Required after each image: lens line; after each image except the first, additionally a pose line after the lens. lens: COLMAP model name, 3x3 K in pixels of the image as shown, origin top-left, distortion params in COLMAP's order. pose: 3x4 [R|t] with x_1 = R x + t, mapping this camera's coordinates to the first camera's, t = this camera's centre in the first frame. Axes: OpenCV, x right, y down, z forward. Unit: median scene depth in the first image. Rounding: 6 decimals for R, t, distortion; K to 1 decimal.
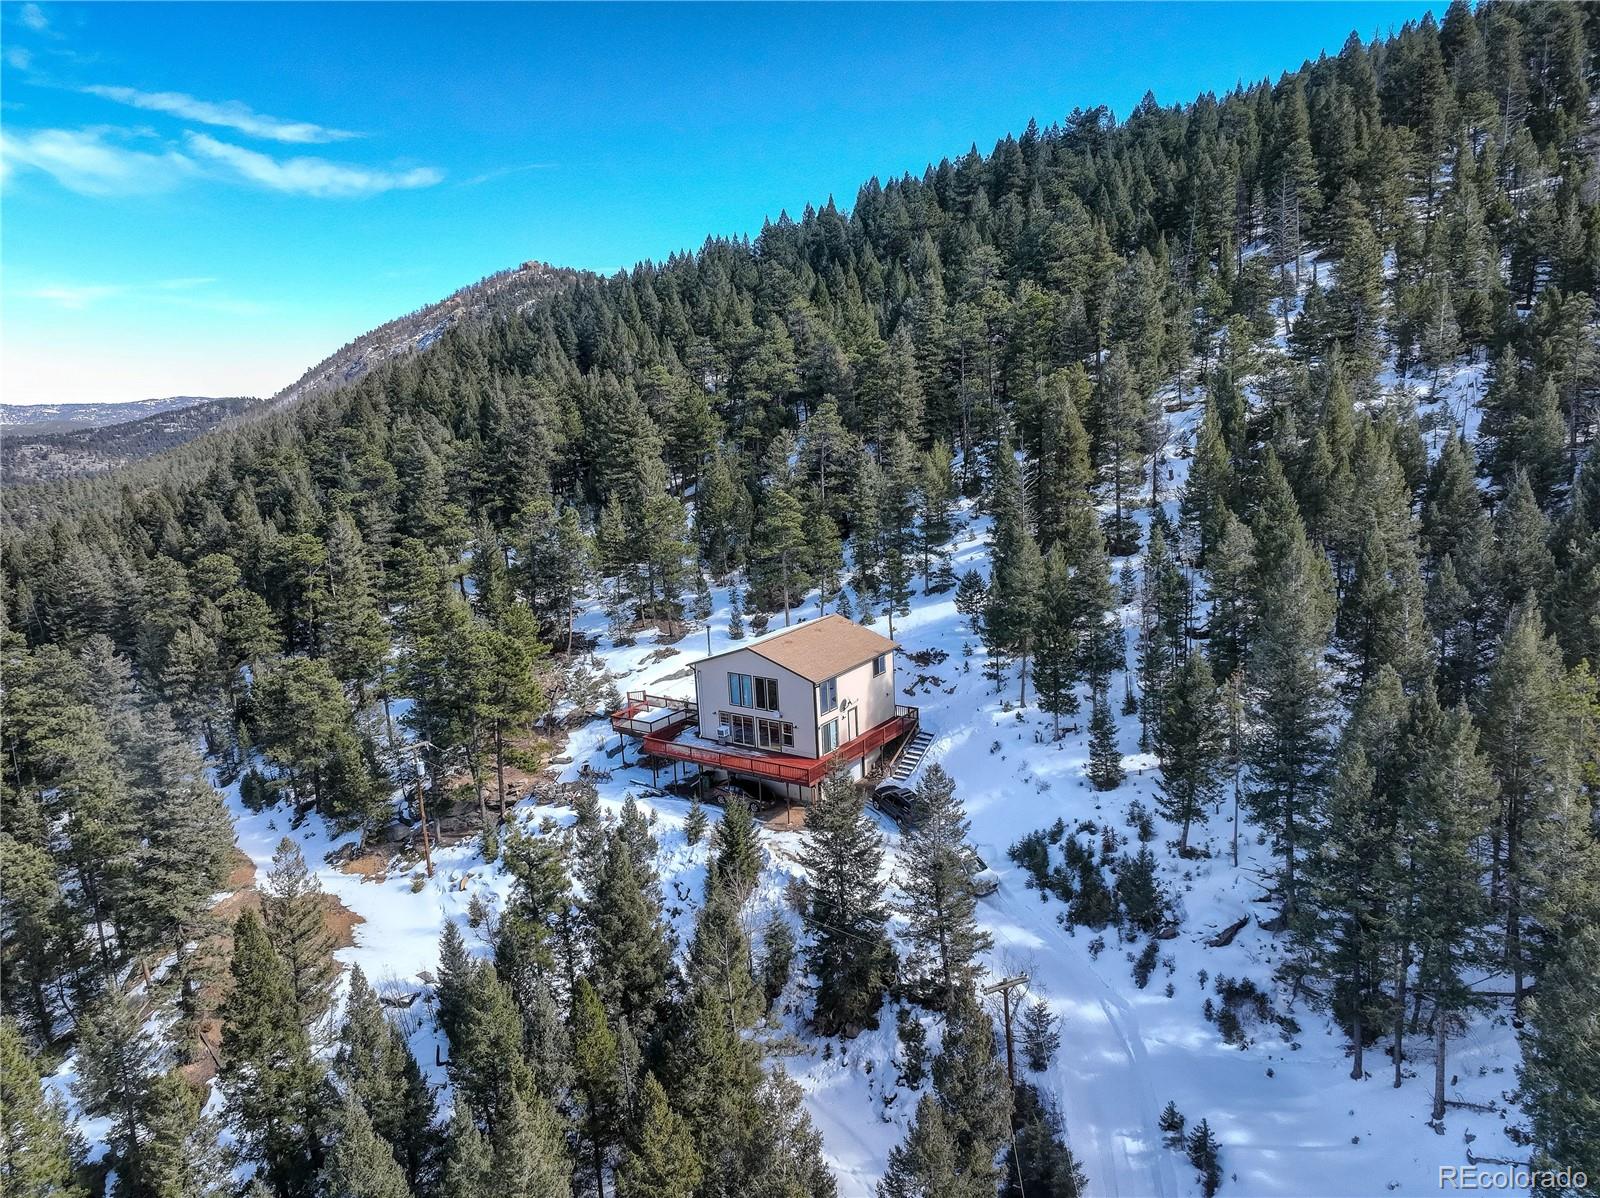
lens RADIAL K [[1123.0, 0, 800.0], [0, 1123.0, 599.0], [0, 0, 1]] dist [-0.003343, 0.035629]
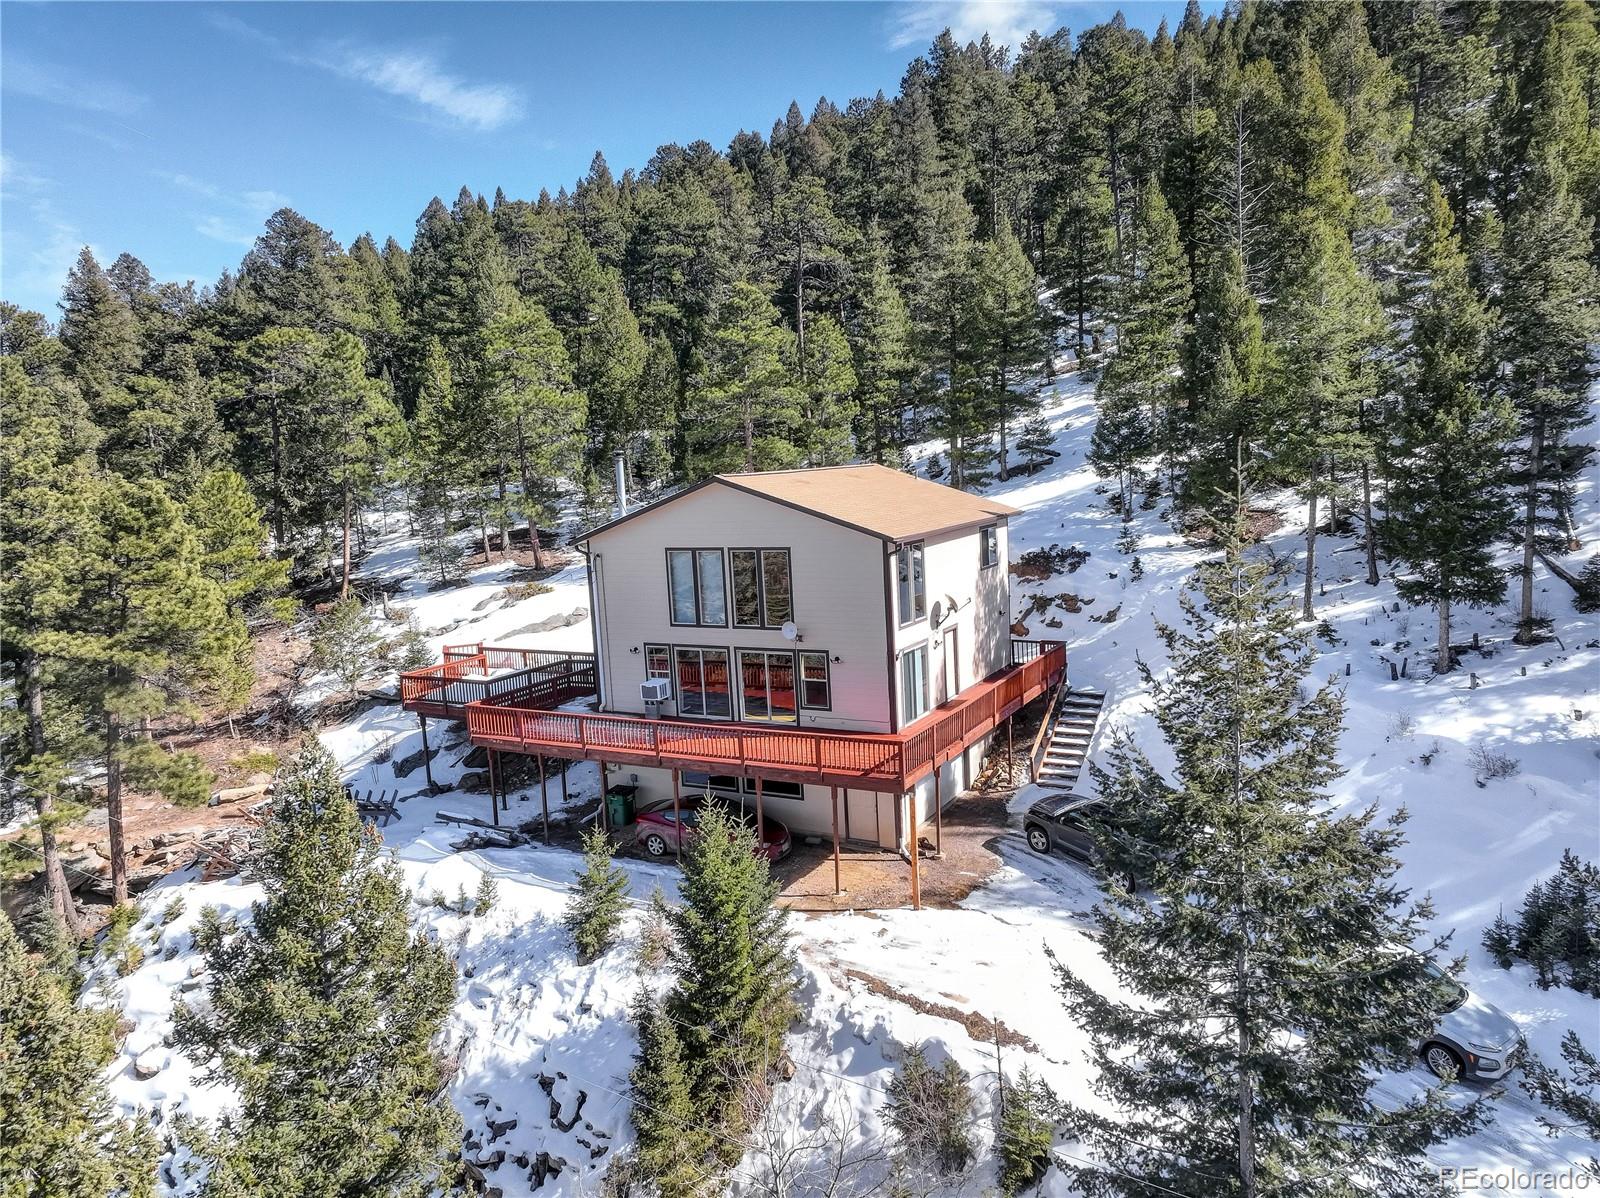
lens RADIAL K [[1123.0, 0, 800.0], [0, 1123.0, 599.0], [0, 0, 1]] dist [-0.003343, 0.035629]
pose [[0.993919, -0.015051, 0.109080, -0.056218], [0.024197, 0.996255, -0.083008, 0.113077], [-0.107422, 0.085143, 0.990561, 0.526773]]
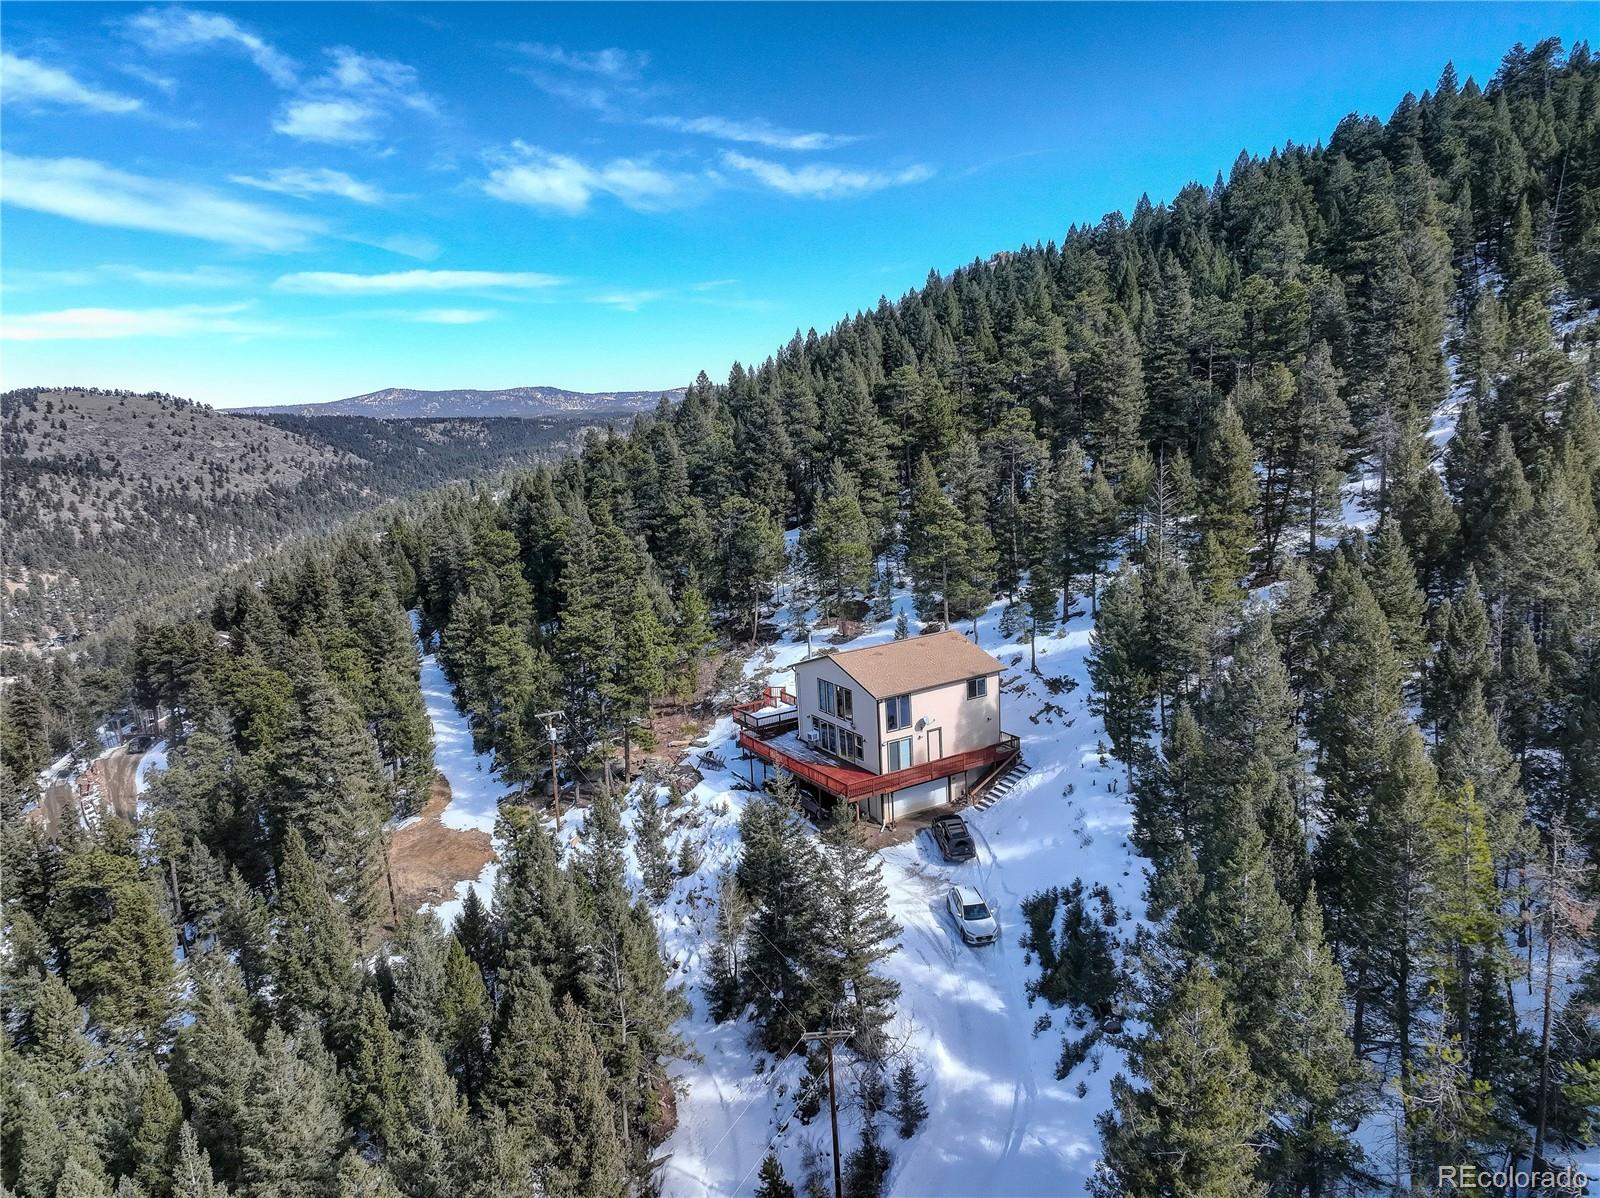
lens RADIAL K [[1124.8, 0, 800.0], [0, 1124.8, 599.0], [0, 0, 1]] dist [0.012599, 0.000589]
pose [[0.914737, 0.078449, -0.396361, 0.293034], [-0.074517, 0.996898, 0.025336, -0.027494], [0.397119, 0.006359, 0.917745, 0.062951]]
